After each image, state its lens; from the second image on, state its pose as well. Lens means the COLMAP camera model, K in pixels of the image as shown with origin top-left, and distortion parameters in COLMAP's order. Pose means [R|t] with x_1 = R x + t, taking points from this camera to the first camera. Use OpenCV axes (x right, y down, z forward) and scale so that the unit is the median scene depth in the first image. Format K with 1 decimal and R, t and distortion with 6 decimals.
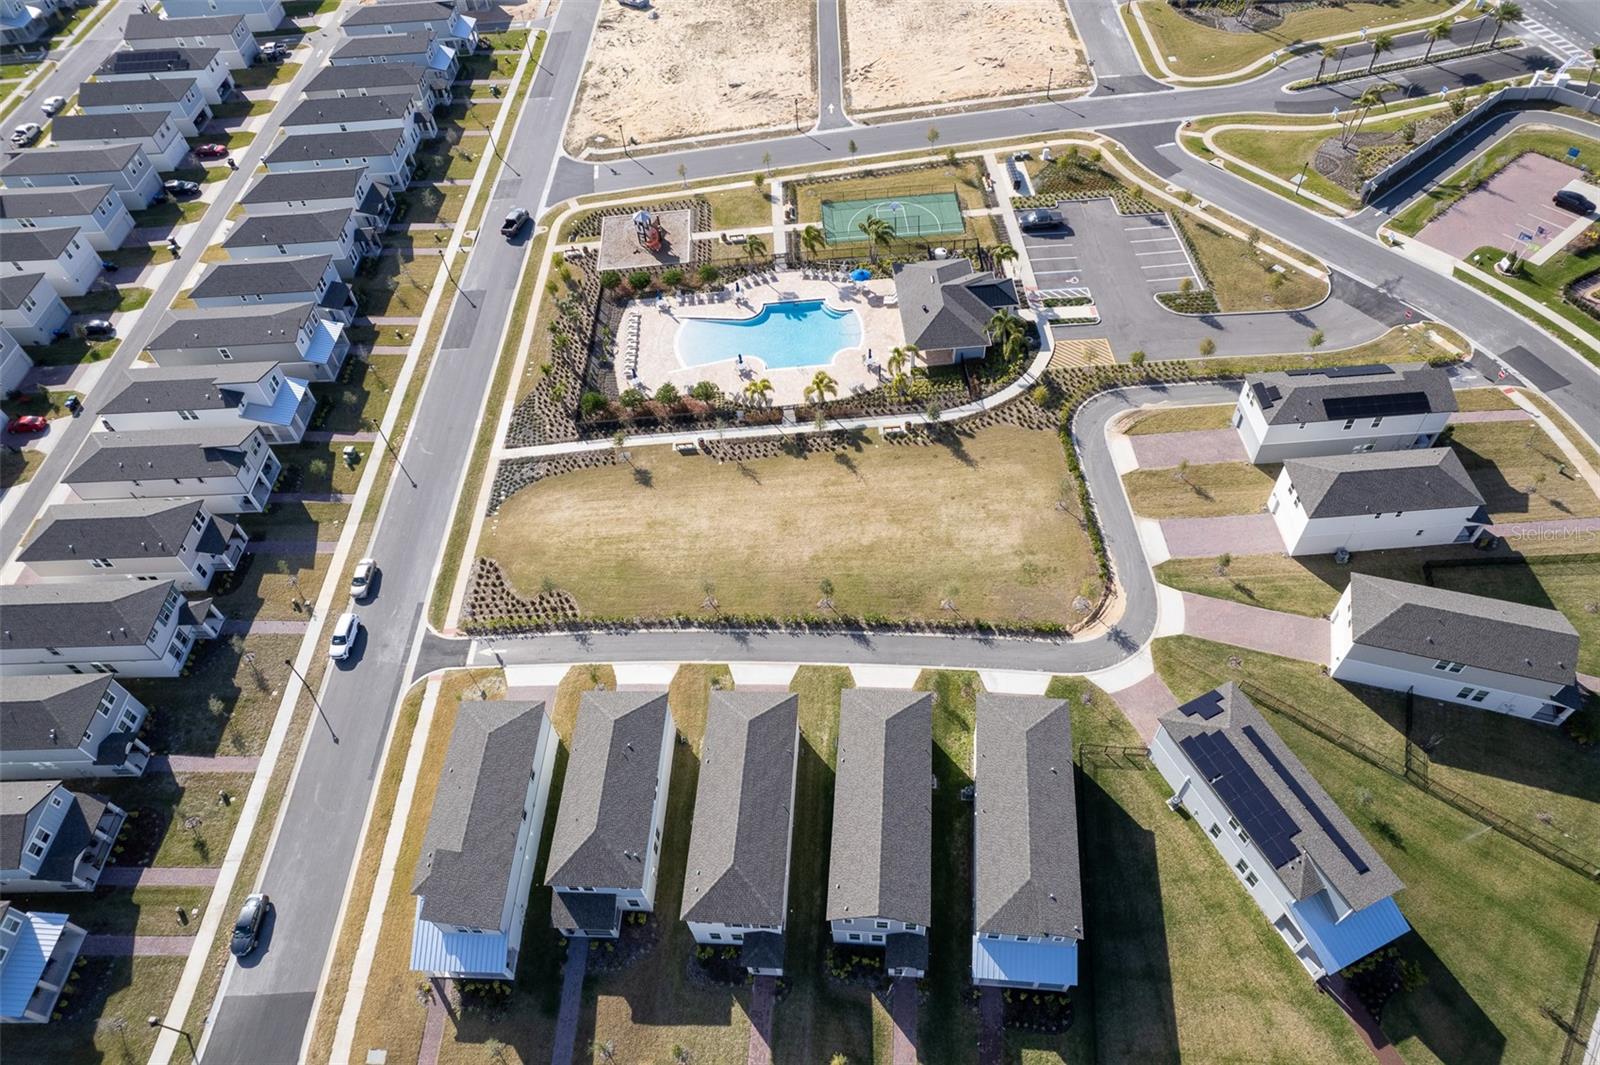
lens RADIAL K [[1044.0, 0, 800.0], [0, 1044.0, 532.5], [0, 0, 1]] dist [-0.047998, -0.000834]
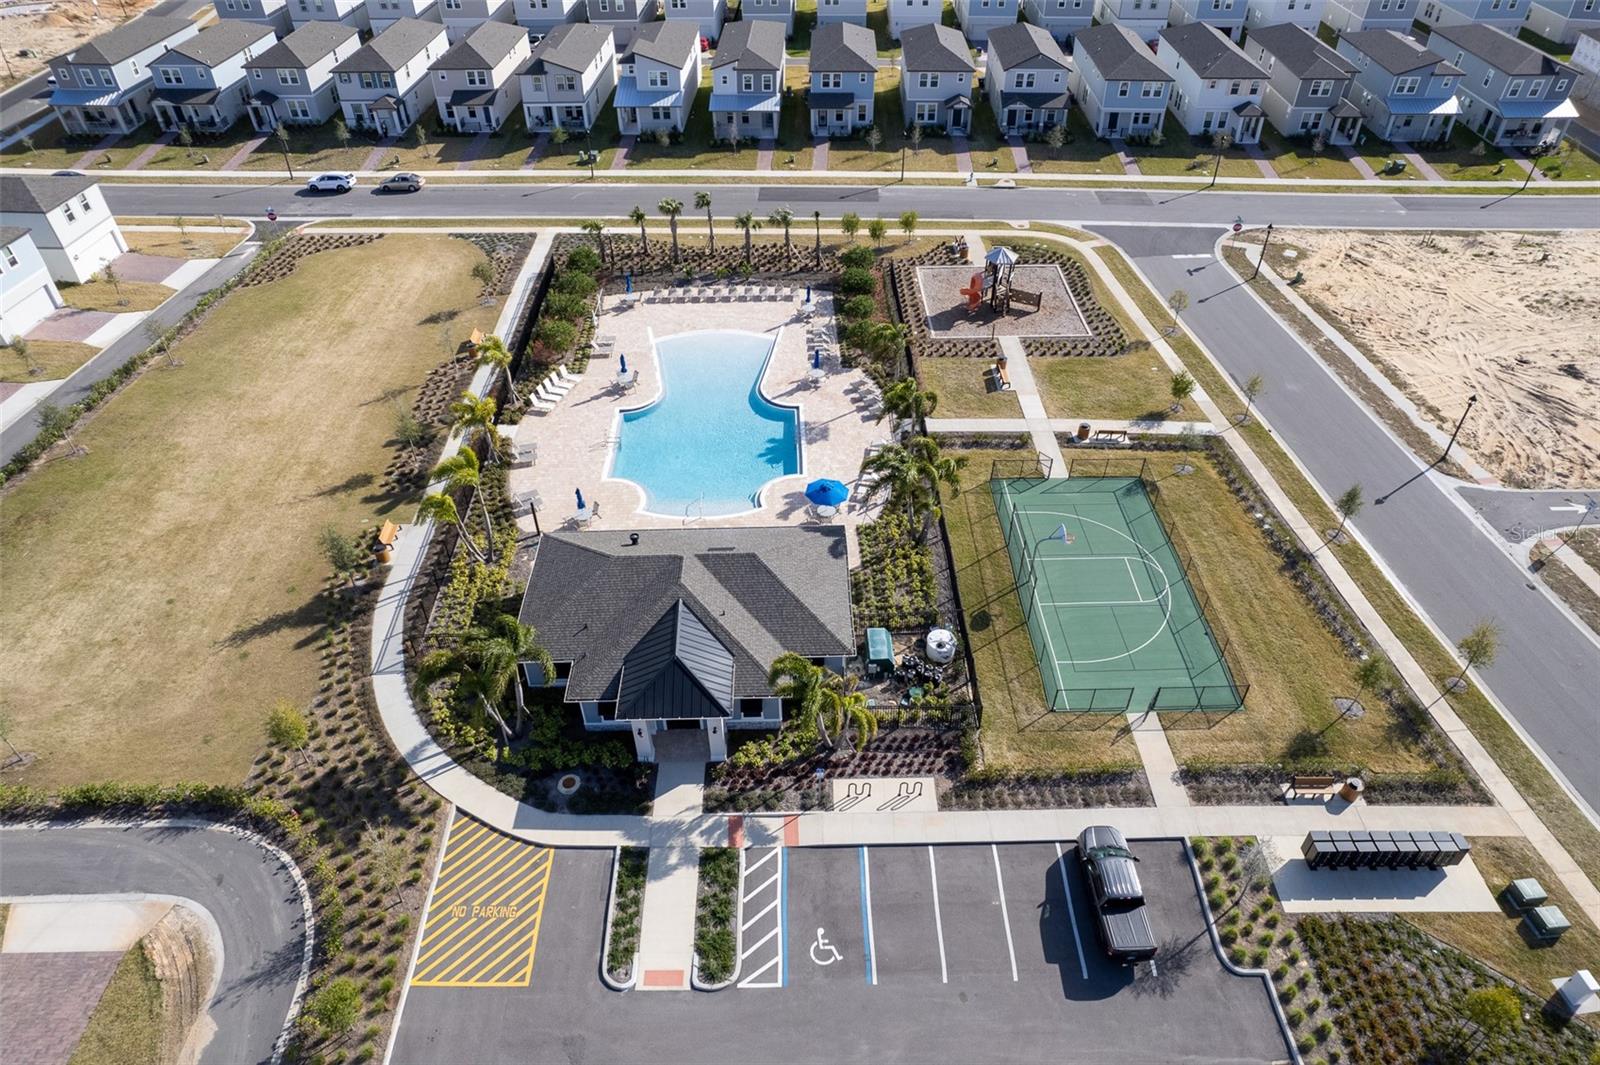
lens RADIAL K [[1020.1, 0, 800.0], [0, 1020.1, 532.5], [0, 0, 1]] dist [-0.082041, 0.077149]
pose [[-0.024280, 0.695928, -0.717701, 0.418827], [-0.767813, 0.446772, 0.459193, -0.461736], [0.640214, 0.562209, 0.523495, 0.800827]]
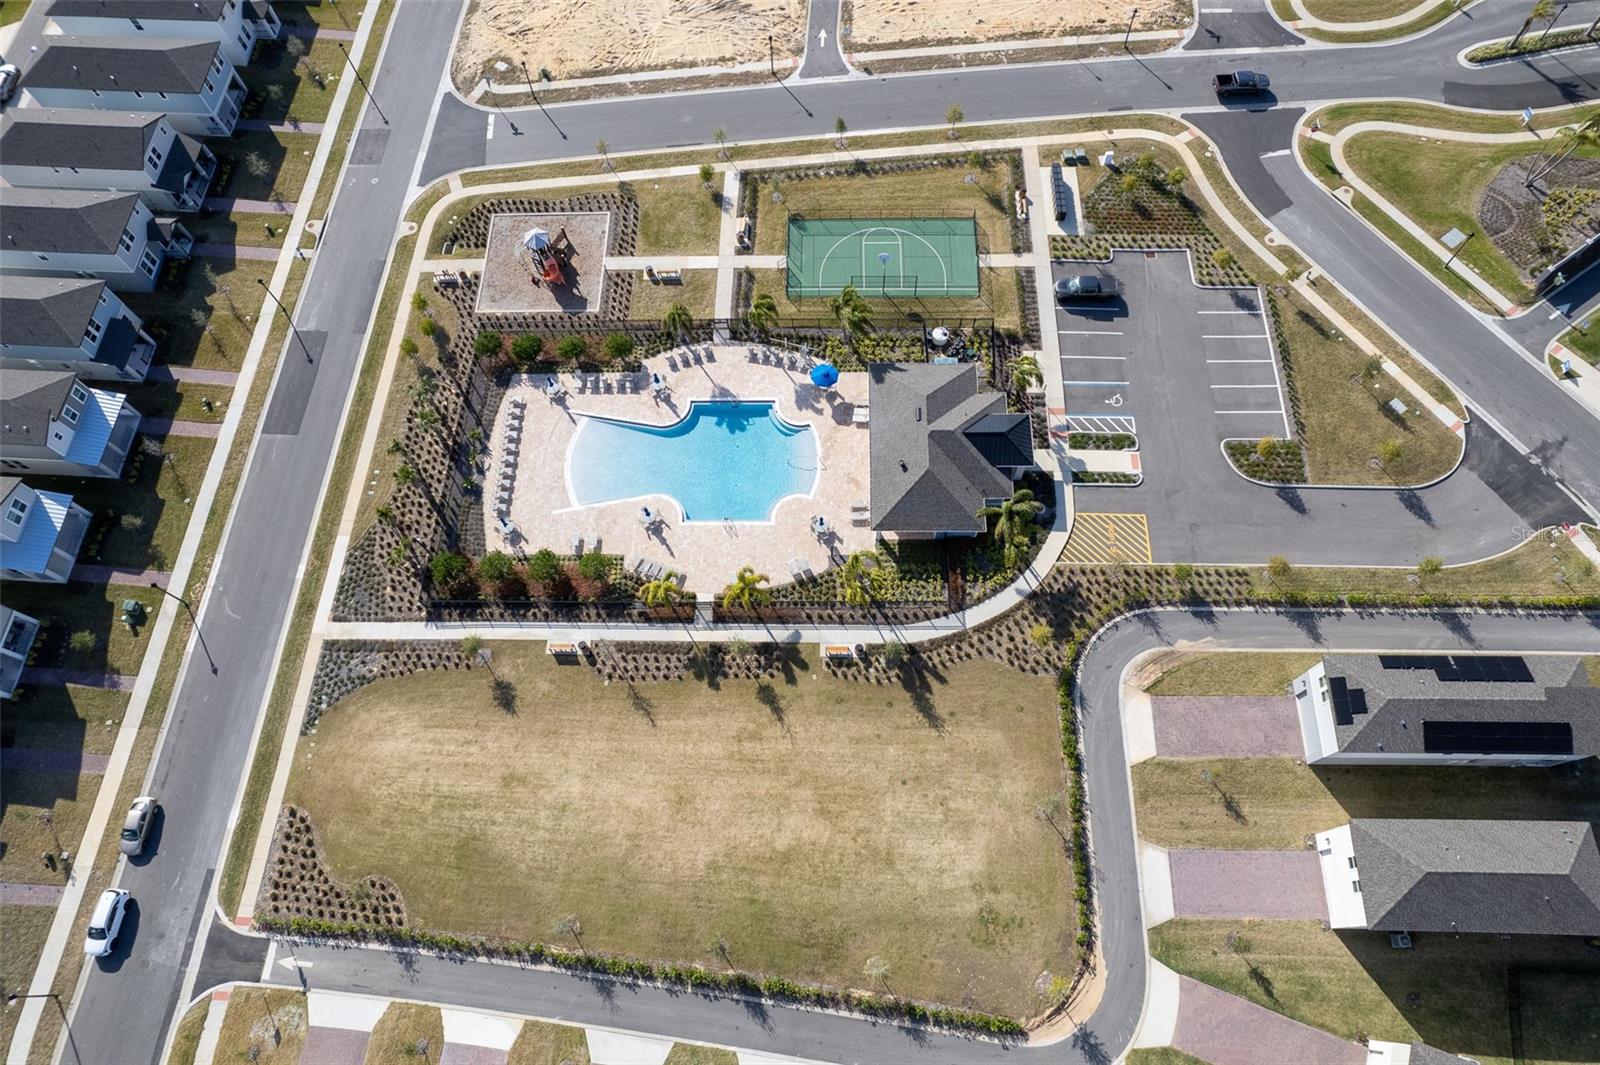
lens RADIAL K [[1032.7, 0, 802.3], [0, 1032.7, 555.9], [0, 0, 1]] dist [-0.065210, 0.051038]
pose [[0.997398, 0.071977, 0.004080, 0.050968], [-0.070228, 0.957259, 0.280578, -0.343410], [0.016289, -0.280134, 0.959823, 0.287175]]
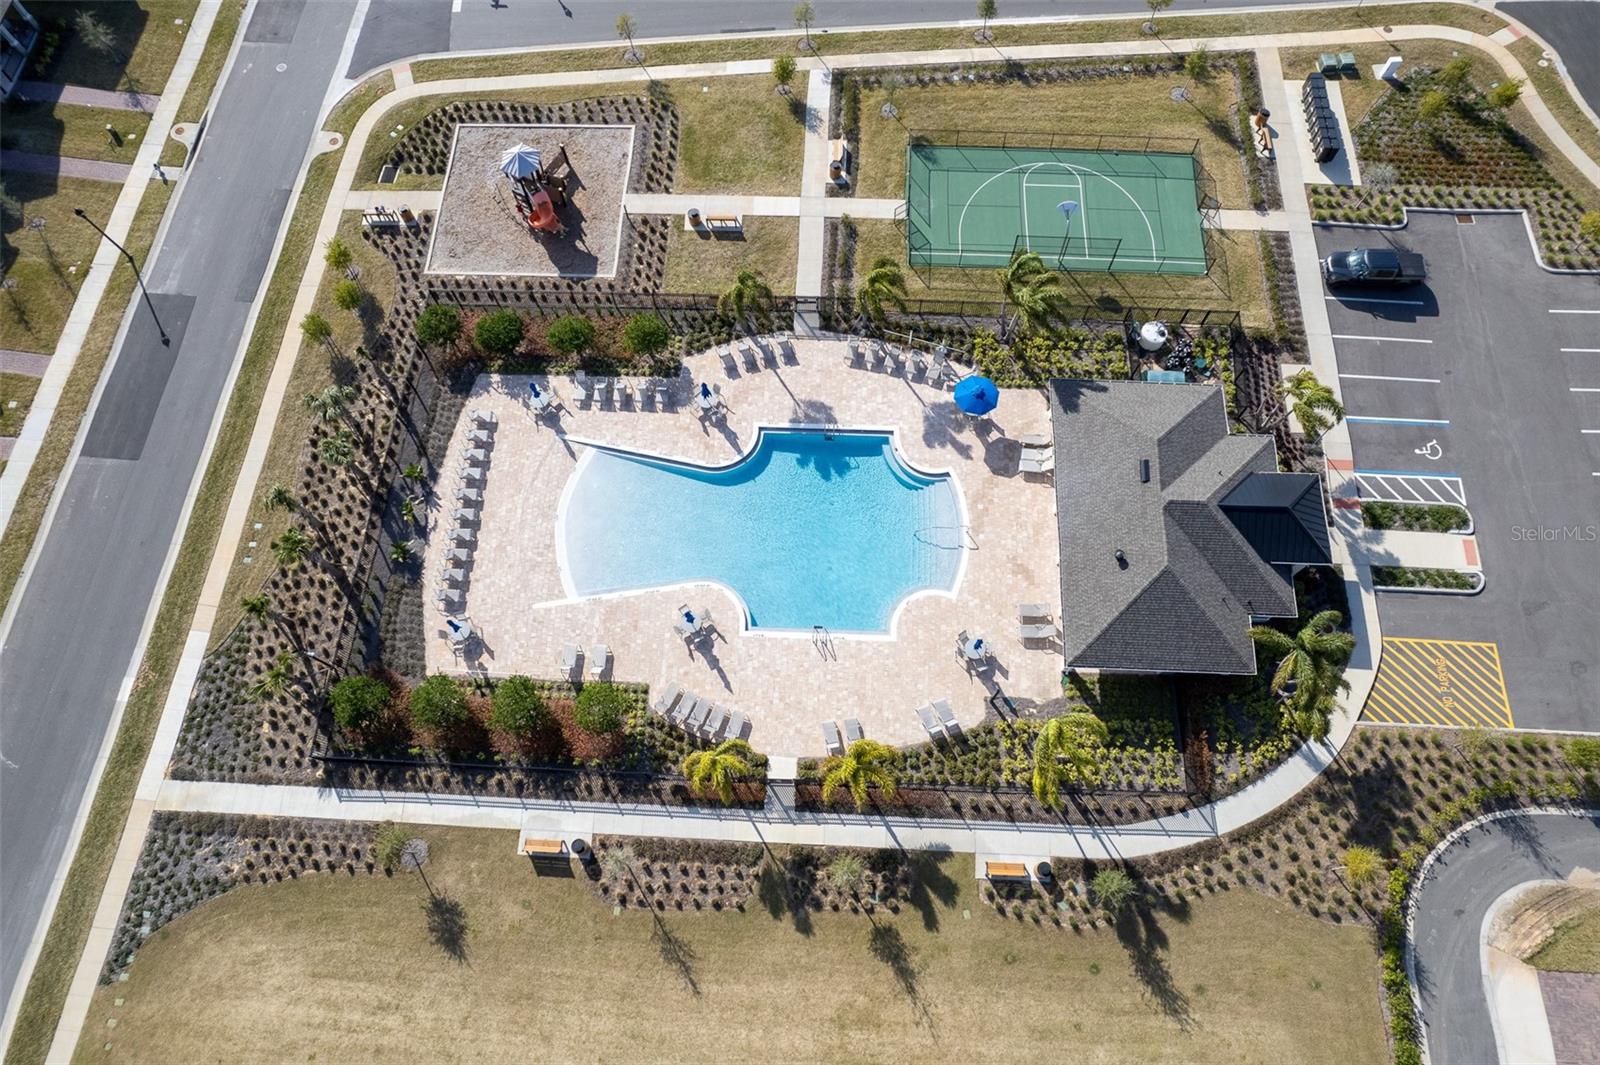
lens RADIAL K [[1035.6, 0, 800.3], [0, 1035.6, 558.0], [0, 0, 1]] dist [-0.085006, 0.082507]
pose [[0.994661, 0.102861, 0.008271, -0.015703], [-0.100153, 0.942940, 0.317544, -0.330376], [0.024864, -0.316677, 0.948207, 0.578775]]
